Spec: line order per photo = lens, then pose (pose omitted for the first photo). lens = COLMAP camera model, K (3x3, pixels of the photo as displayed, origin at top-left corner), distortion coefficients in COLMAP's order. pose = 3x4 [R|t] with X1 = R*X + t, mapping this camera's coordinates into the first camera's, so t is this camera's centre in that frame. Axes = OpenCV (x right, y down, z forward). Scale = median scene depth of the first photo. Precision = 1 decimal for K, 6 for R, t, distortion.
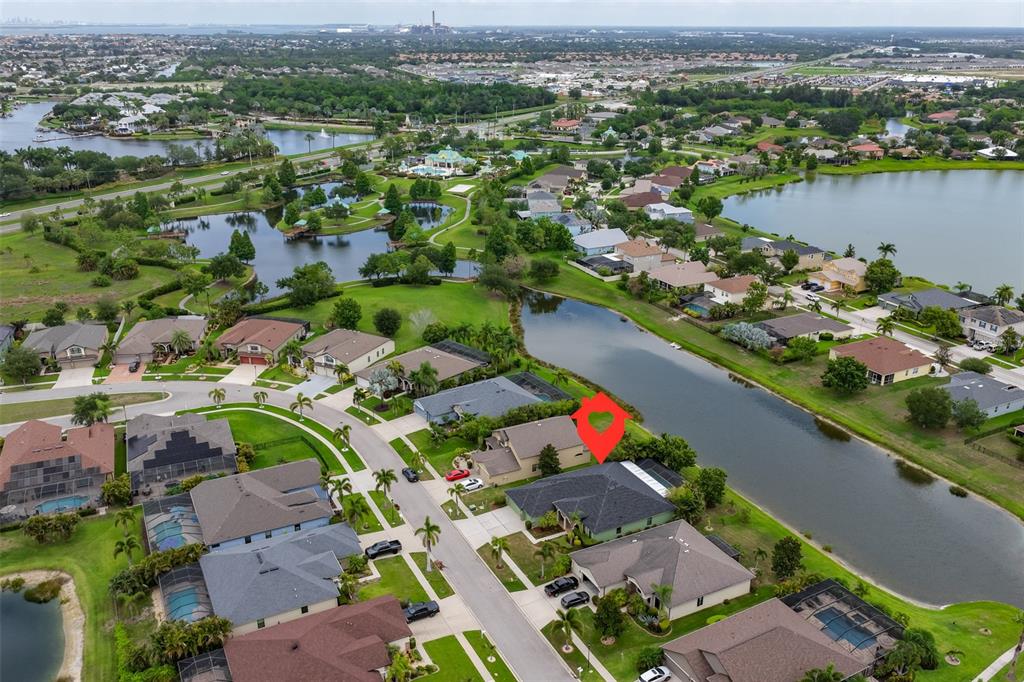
lens RADIAL K [[851.4, 0, 515.1], [0, 851.4, 341.5], [0, 0, 1]] dist [-0.004153, 0.008452]
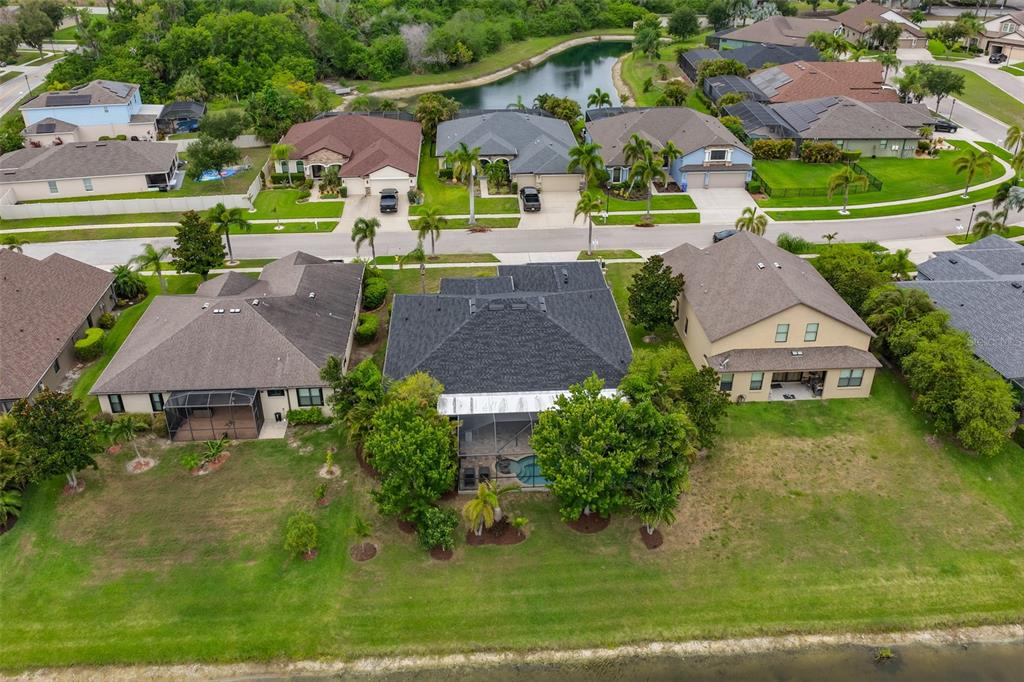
lens RADIAL K [[851.4, 0, 515.1], [0, 851.4, 341.5], [0, 0, 1]] dist [-0.004153, 0.008452]
pose [[-0.398228, 0.441075, -0.804281, 0.350130], [-0.325908, 0.751562, 0.573532, -0.061975], [0.857437, 0.490518, -0.155543, 0.789768]]
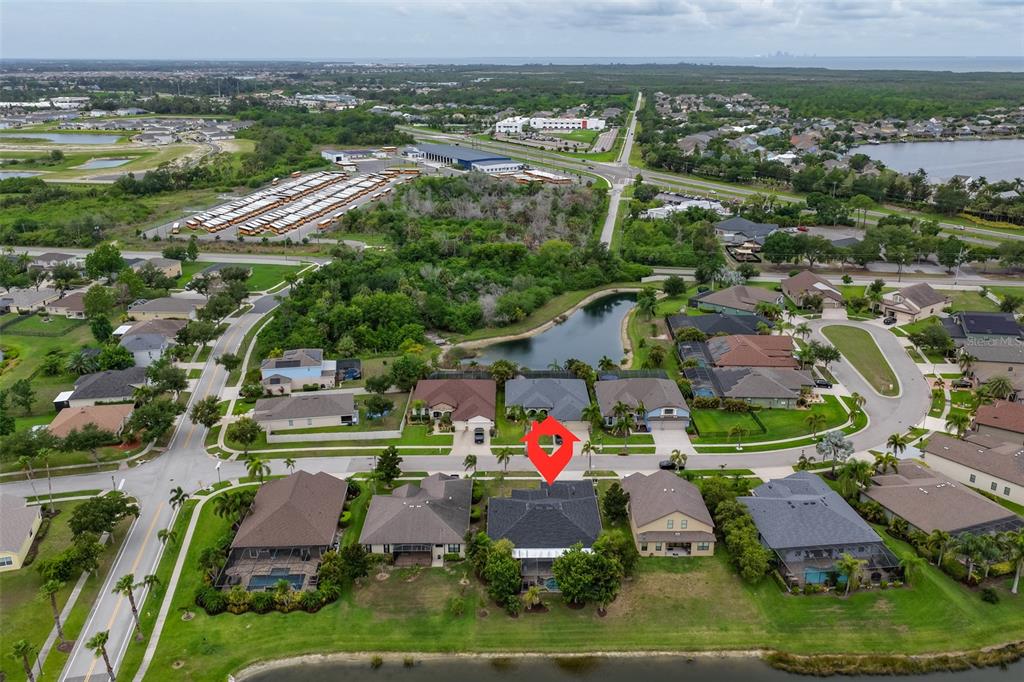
lens RADIAL K [[851.4, 0, 515.1], [0, 851.4, 341.5], [0, 0, 1]] dist [-0.004153, 0.008452]
pose [[-0.447505, 0.282956, -0.848337, 0.652299], [-0.316371, 0.837187, 0.446125, -0.305820], [0.836450, 0.468033, -0.285126, 0.846395]]
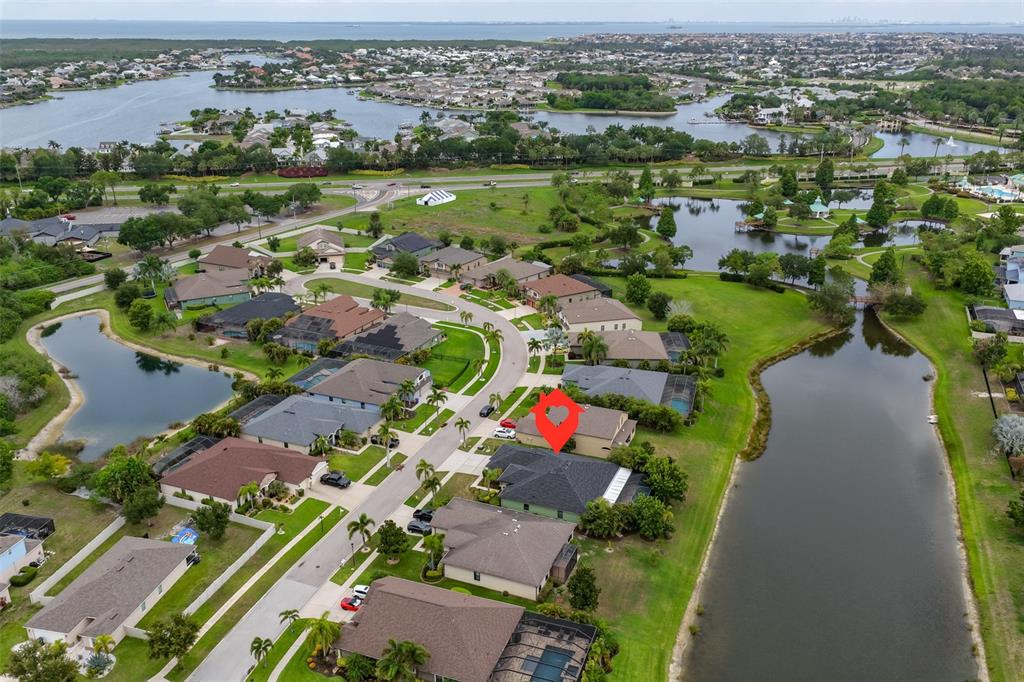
lens RADIAL K [[851.4, 0, 515.1], [0, 851.4, 341.5], [0, 0, 1]] dist [-0.004153, 0.008452]
pose [[0.653279, 0.266260, -0.708754, 0.550127], [-0.265458, 0.957247, 0.114932, -0.060202], [0.709055, 0.113062, 0.696030, 0.170360]]
